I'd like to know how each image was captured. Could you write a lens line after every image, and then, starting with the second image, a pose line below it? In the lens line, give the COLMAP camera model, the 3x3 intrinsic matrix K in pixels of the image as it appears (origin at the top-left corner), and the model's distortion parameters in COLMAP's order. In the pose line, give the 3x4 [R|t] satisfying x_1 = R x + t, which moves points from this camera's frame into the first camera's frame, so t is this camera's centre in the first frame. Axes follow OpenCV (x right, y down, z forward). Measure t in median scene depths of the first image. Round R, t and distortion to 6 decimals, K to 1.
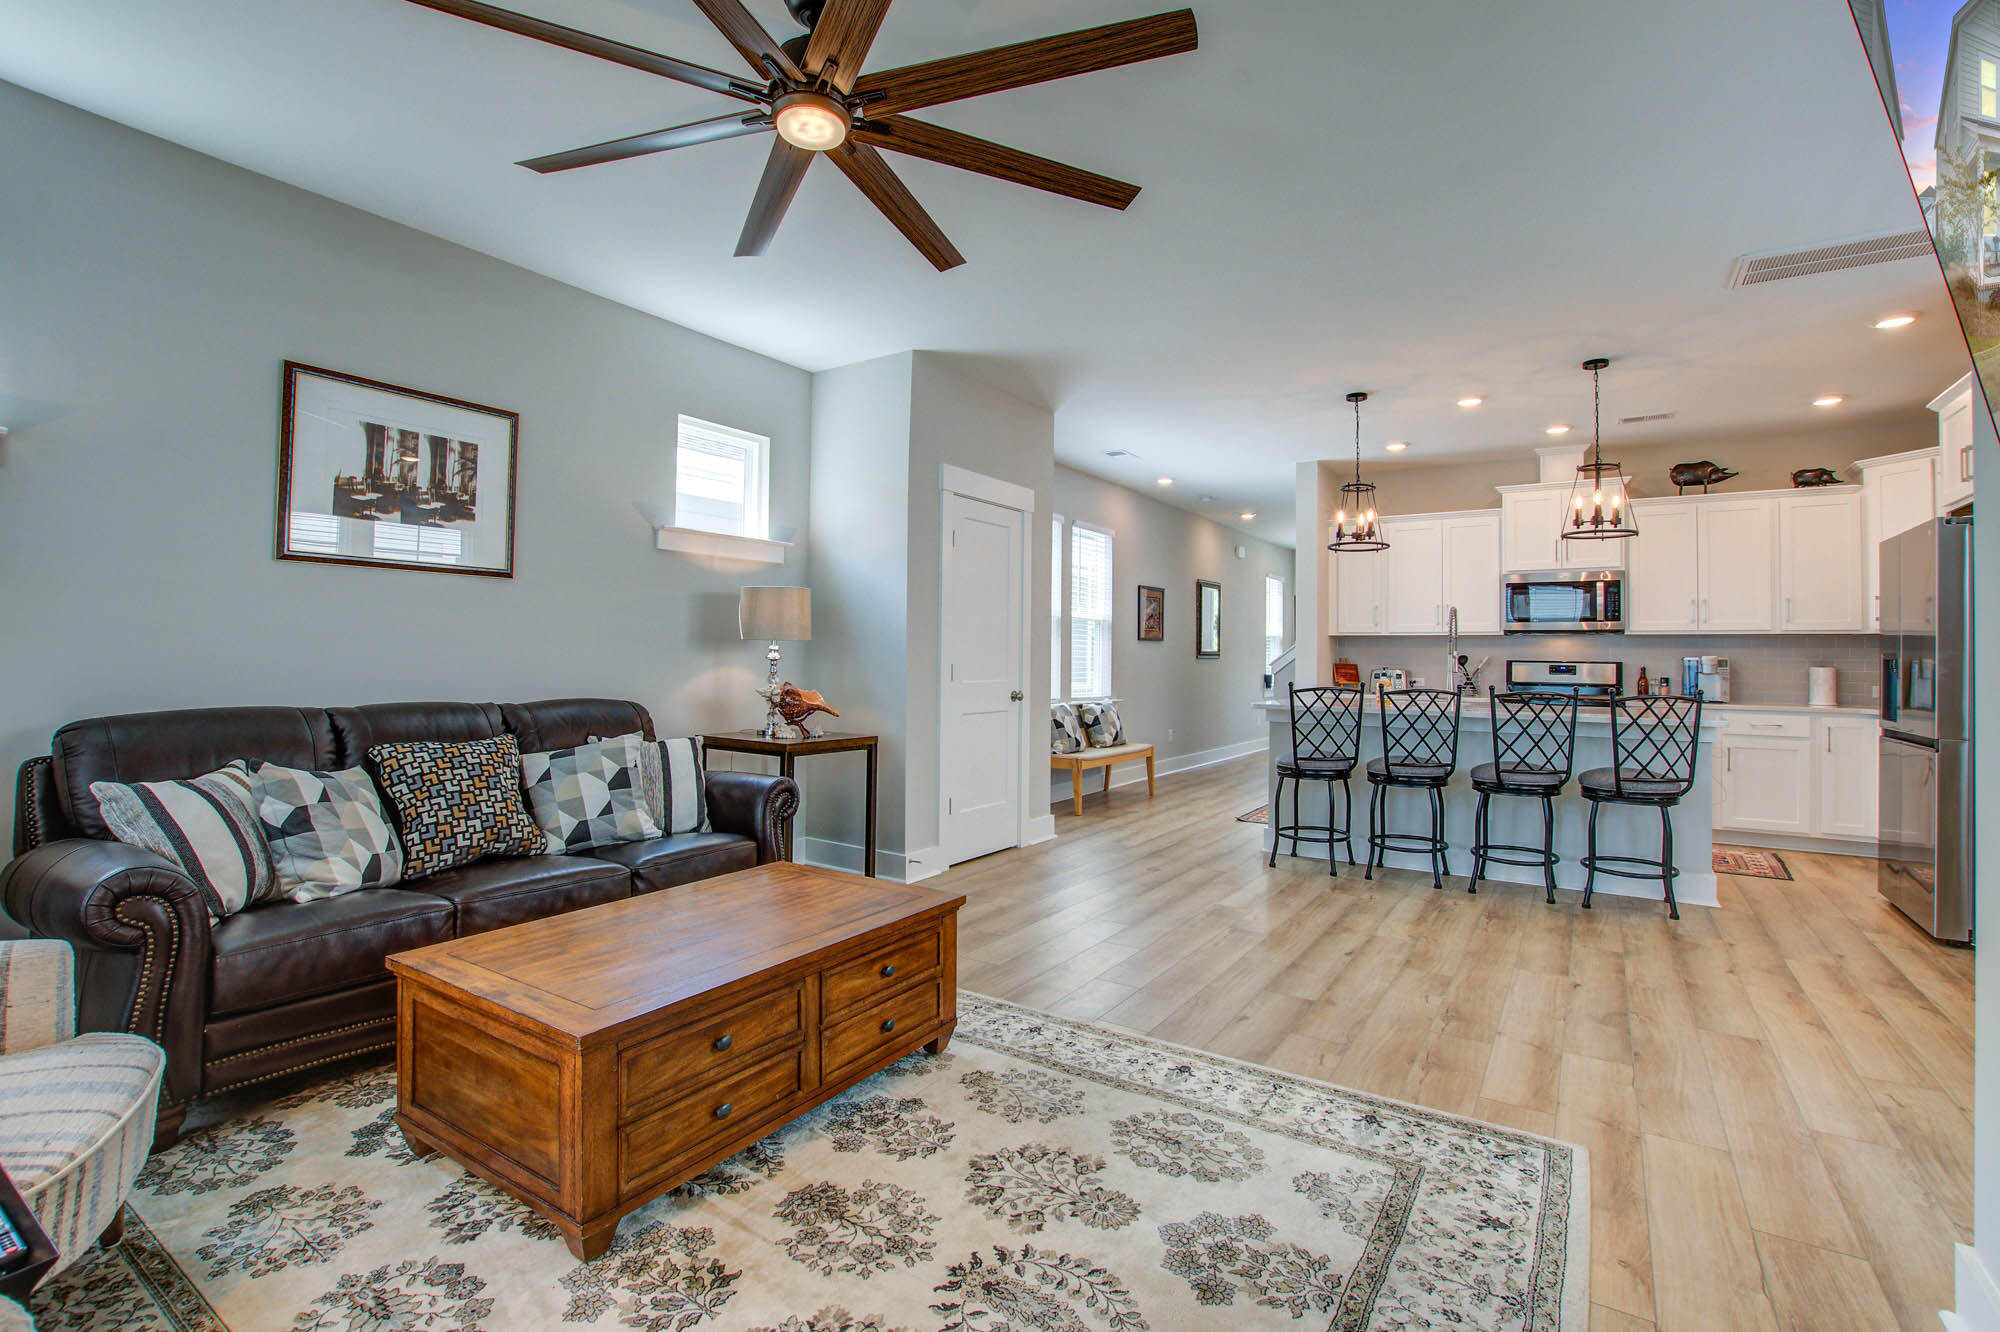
lens RADIAL K [[910.3, 0, 996.6], [0, 910.3, 638.5], [0, 0, 1]] dist [-0.026610, 0.000413]
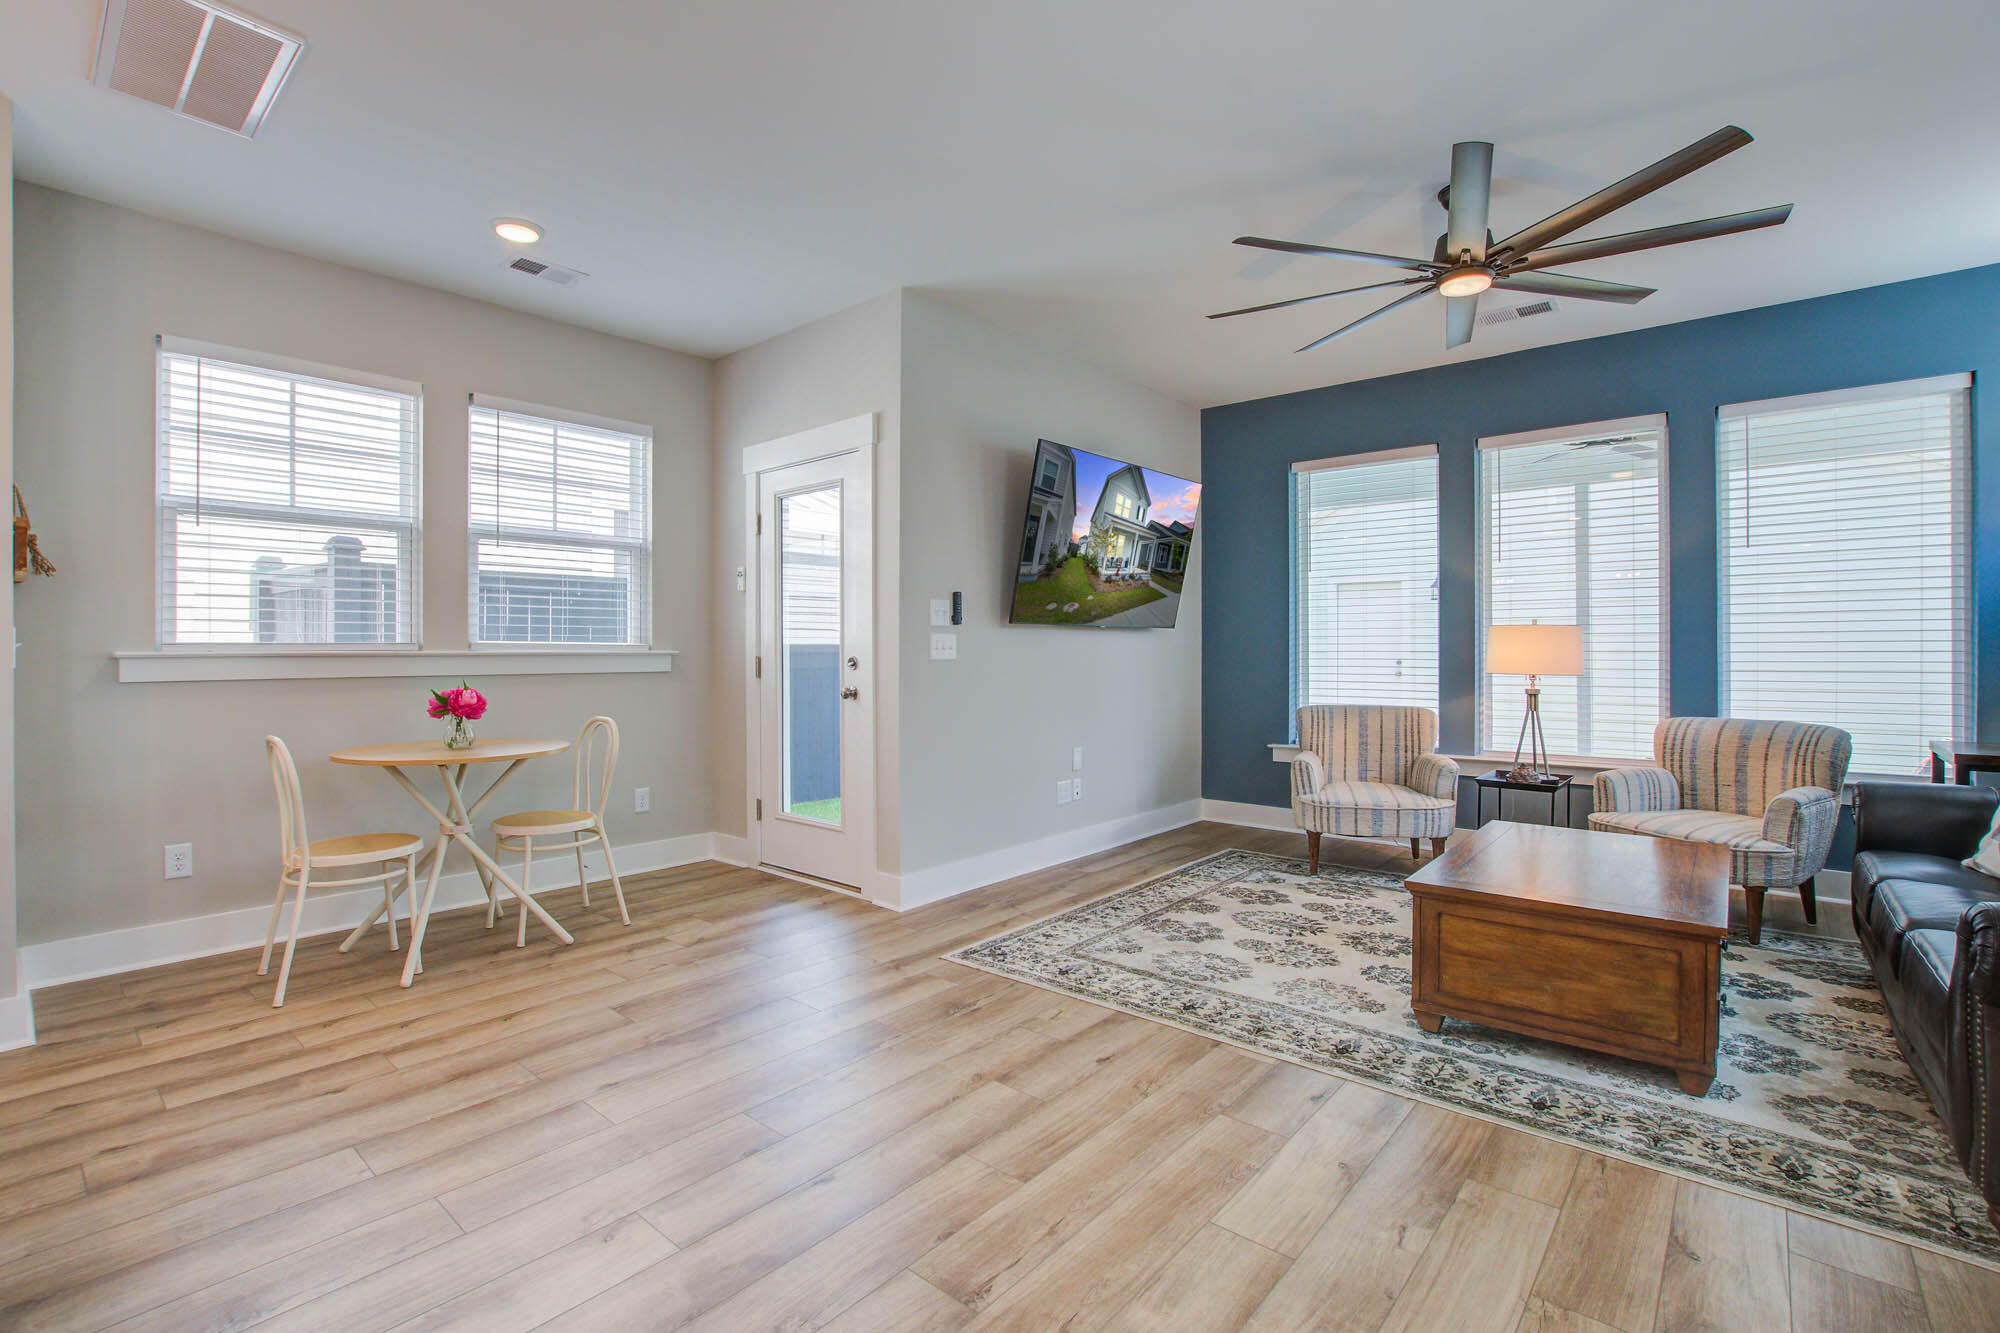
lens RADIAL K [[897.3, 0, 1000.9], [0, 897.3, 656.3], [0, 0, 1]] dist [-0.027779, 0.000846]
pose [[-0.992893, -0.009873, 0.118601, 0.322204], [-0.011675, 0.999827, -0.014511, 0.055579], [-0.118438, -0.015793, -0.992836, 2.203793]]
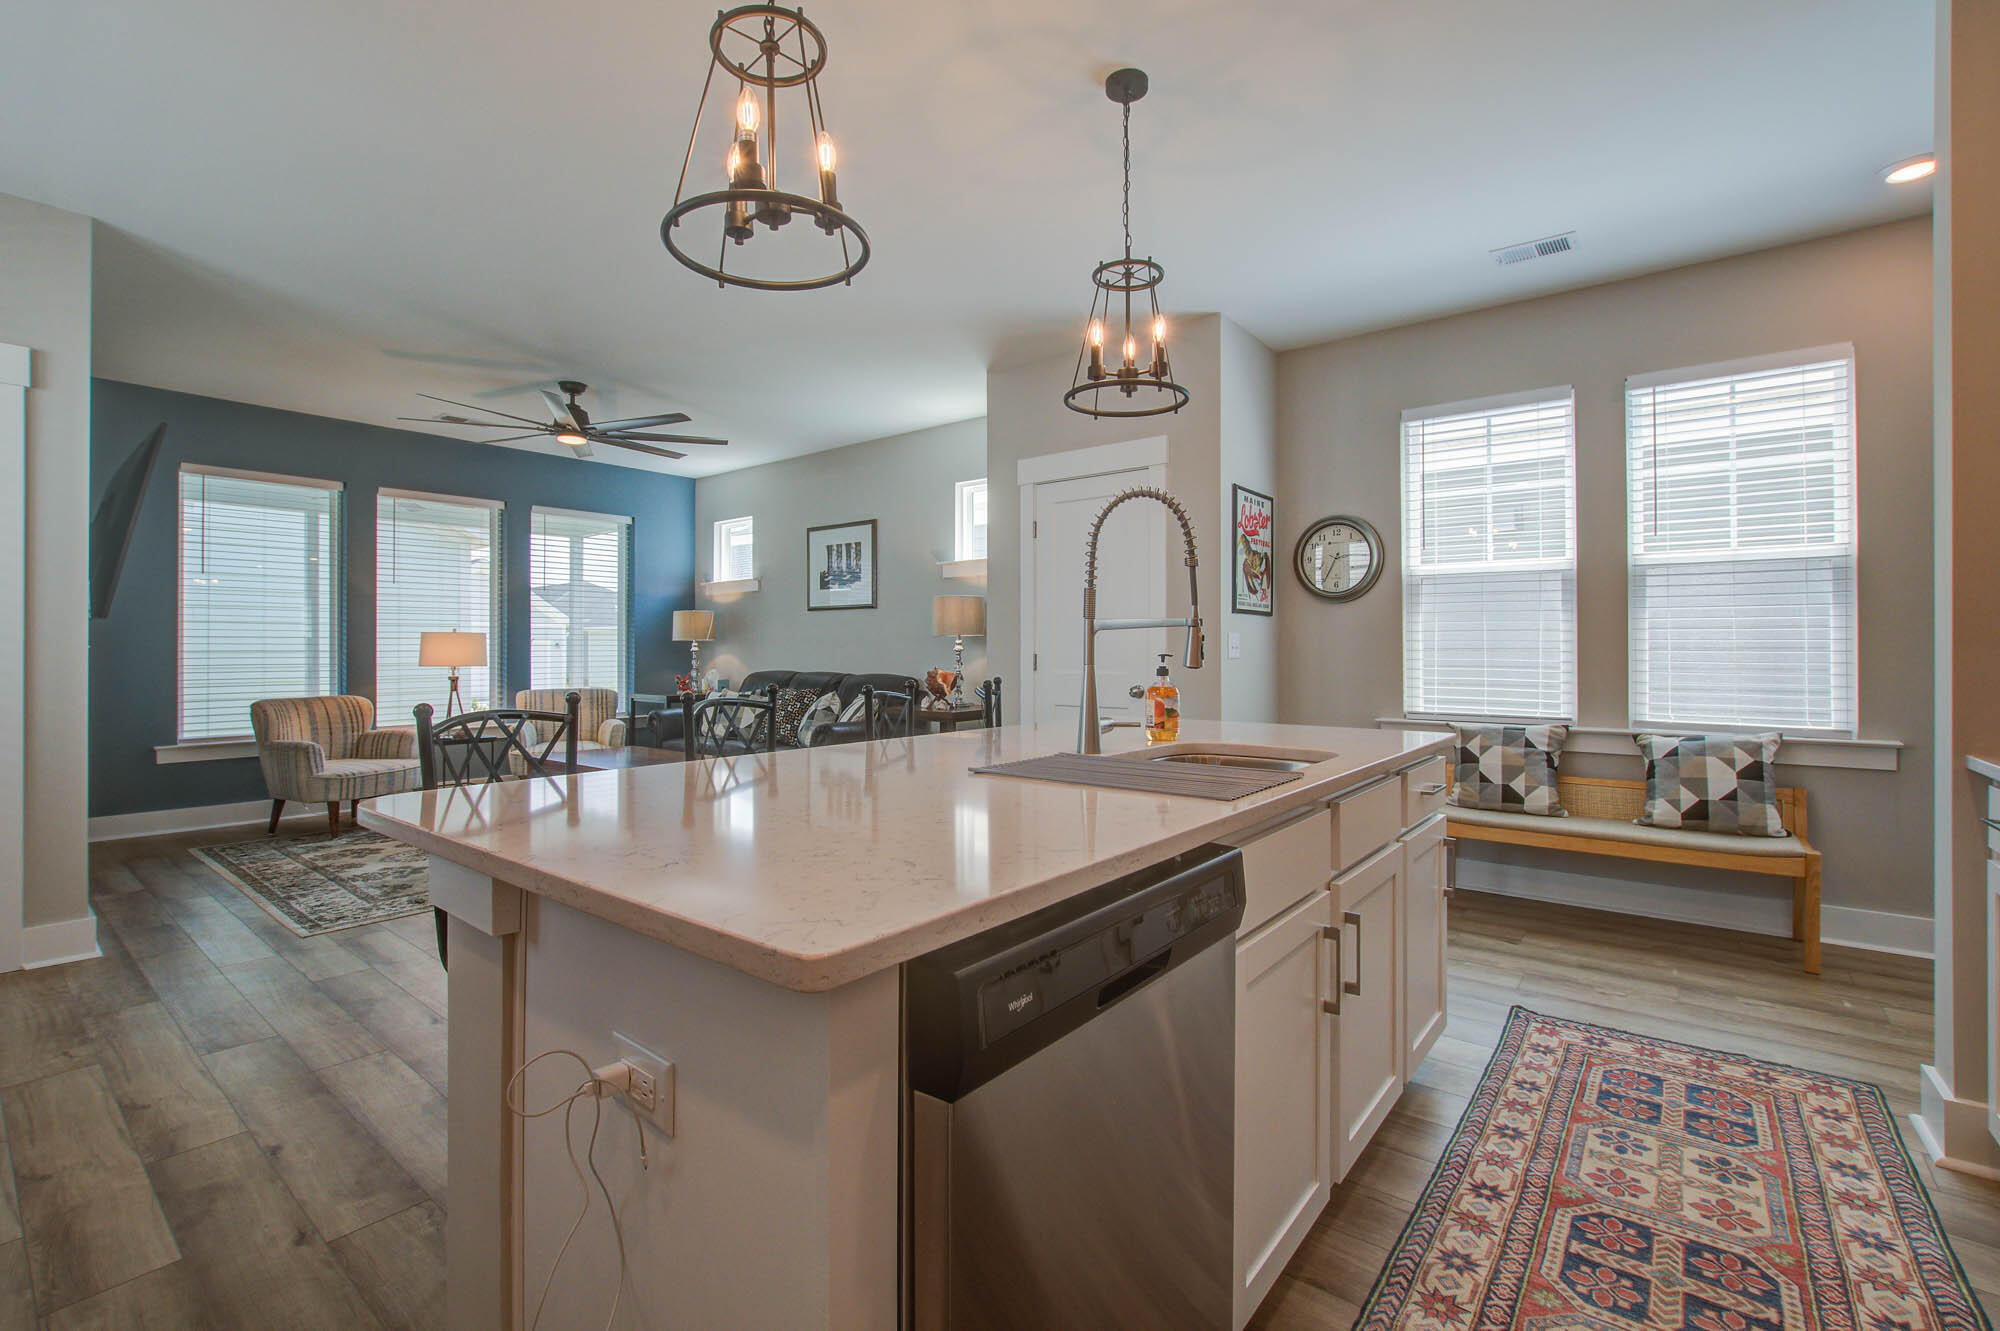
lens RADIAL K [[876.7, 0, 990.0], [0, 876.7, 650.5], [0, 0, 1]] dist [-0.009754, 0.000086]
pose [[-0.096429, -0.010386, -0.995286, 1.861928], [0.020598, 0.999711, -0.012428, 0.071559], [0.995127, -0.021700, -0.096188, 2.106385]]
